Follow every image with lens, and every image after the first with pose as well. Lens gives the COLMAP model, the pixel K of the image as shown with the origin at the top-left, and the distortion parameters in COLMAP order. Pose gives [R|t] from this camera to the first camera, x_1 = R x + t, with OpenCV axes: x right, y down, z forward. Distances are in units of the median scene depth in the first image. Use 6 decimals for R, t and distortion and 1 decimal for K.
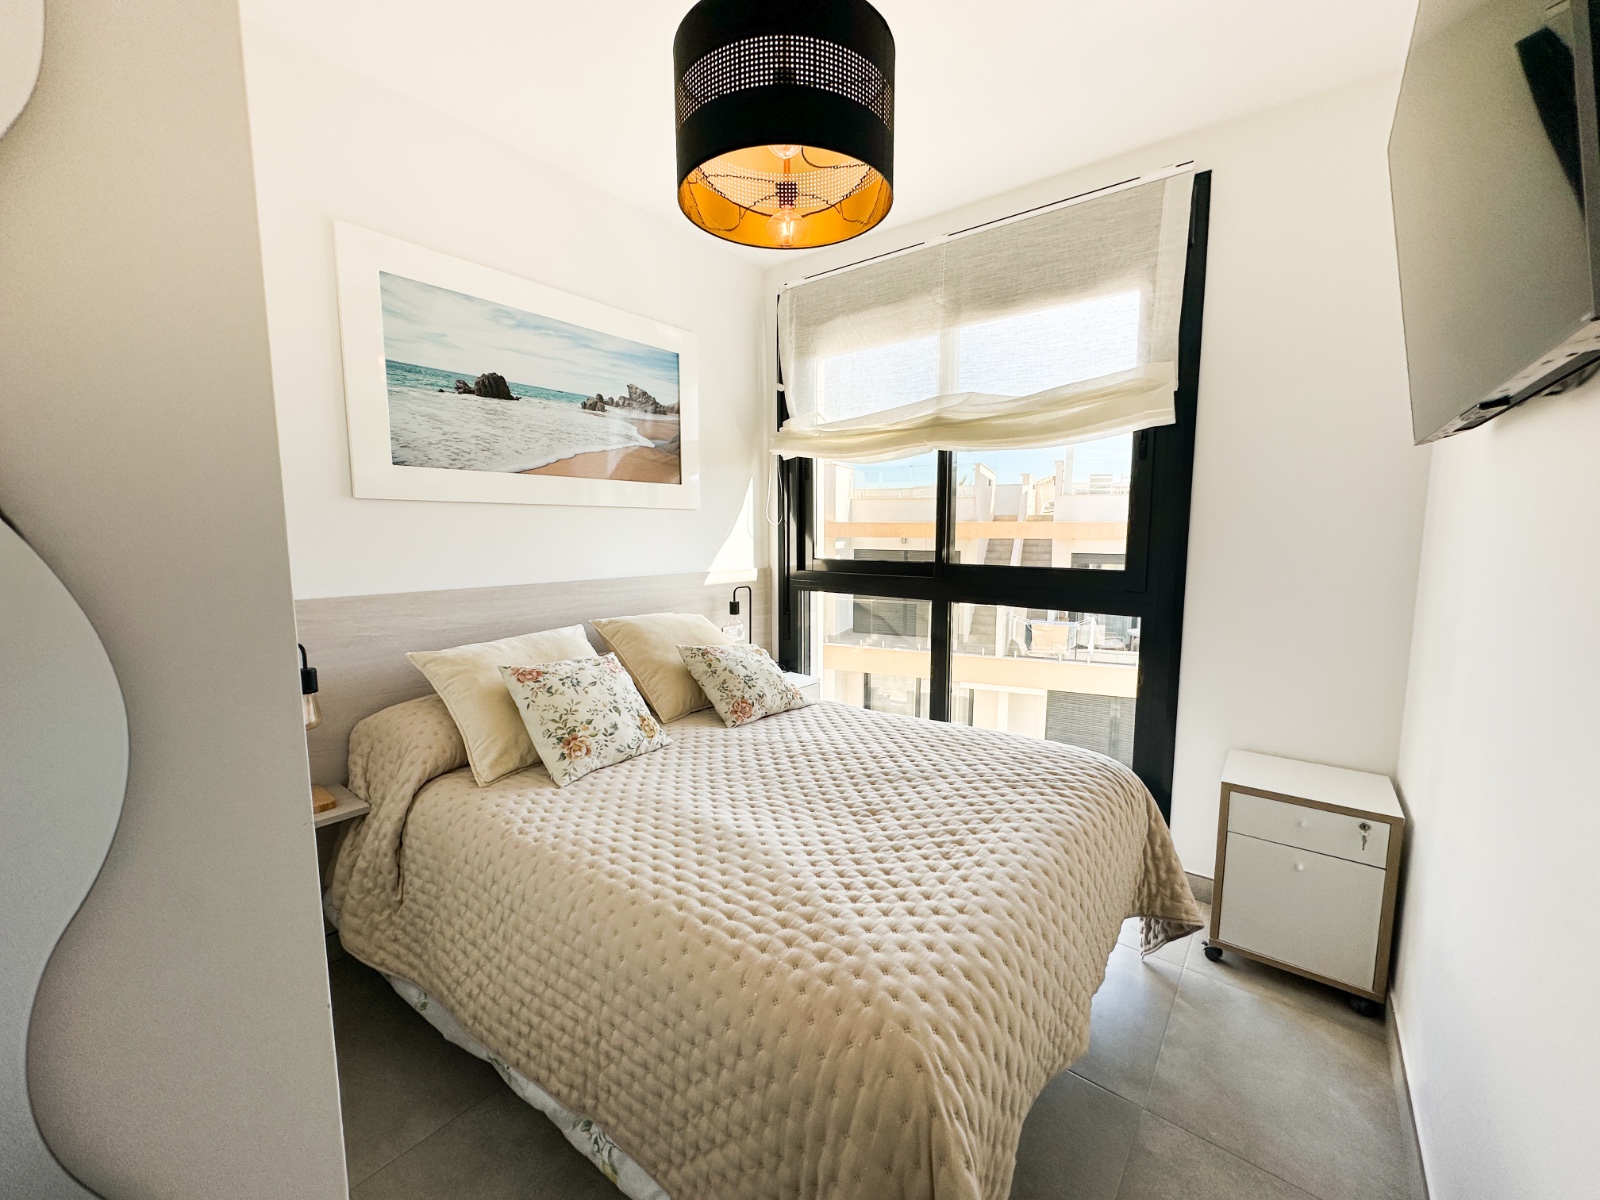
lens RADIAL K [[636.5, 0, 797.0], [0, 636.5, 595.3], [0, 0, 1]] dist [0.000532, -0.000070]
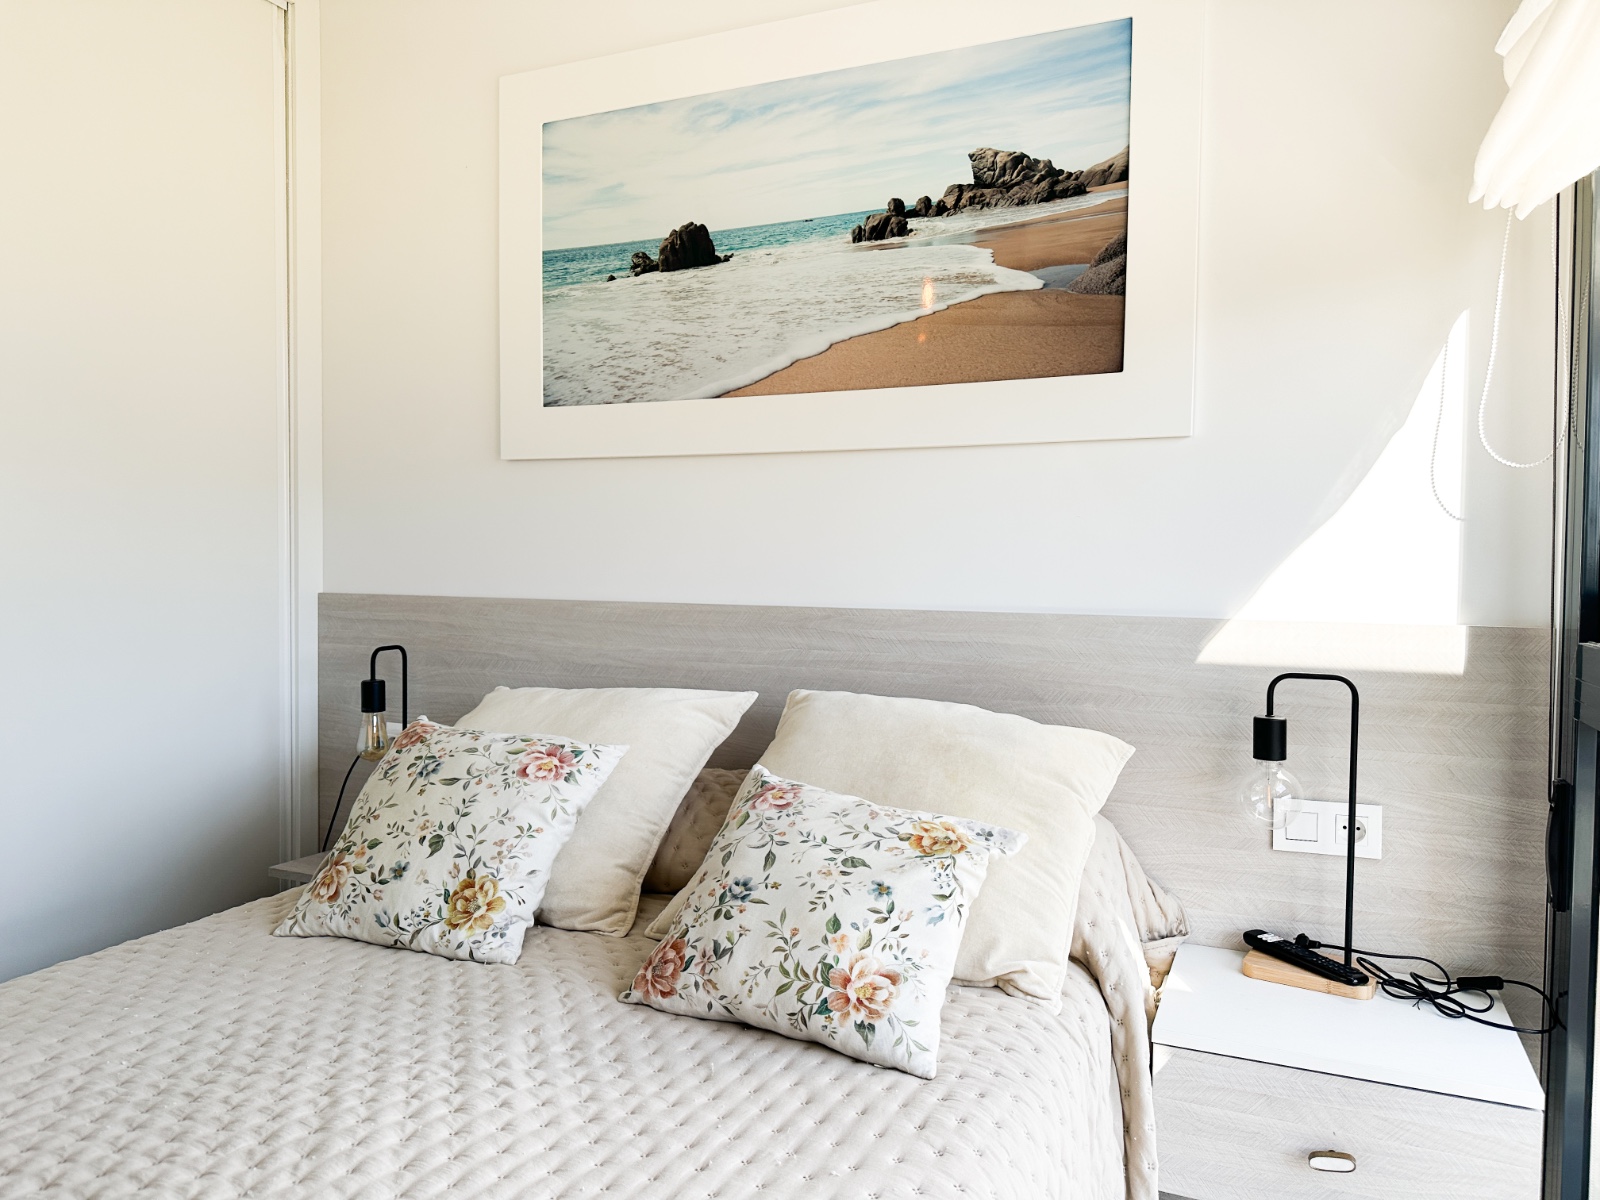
lens RADIAL K [[1109.4, 0, 798.5], [0, 1109.4, 609.3], [0, 0, 1]] dist [0.133828, -0.231441]
pose [[0.257388, 0.037850, -0.965567, 0.509529], [-0.113292, 0.993523, 0.008746, -0.029999], [0.959644, 0.107140, 0.260009, 0.854636]]
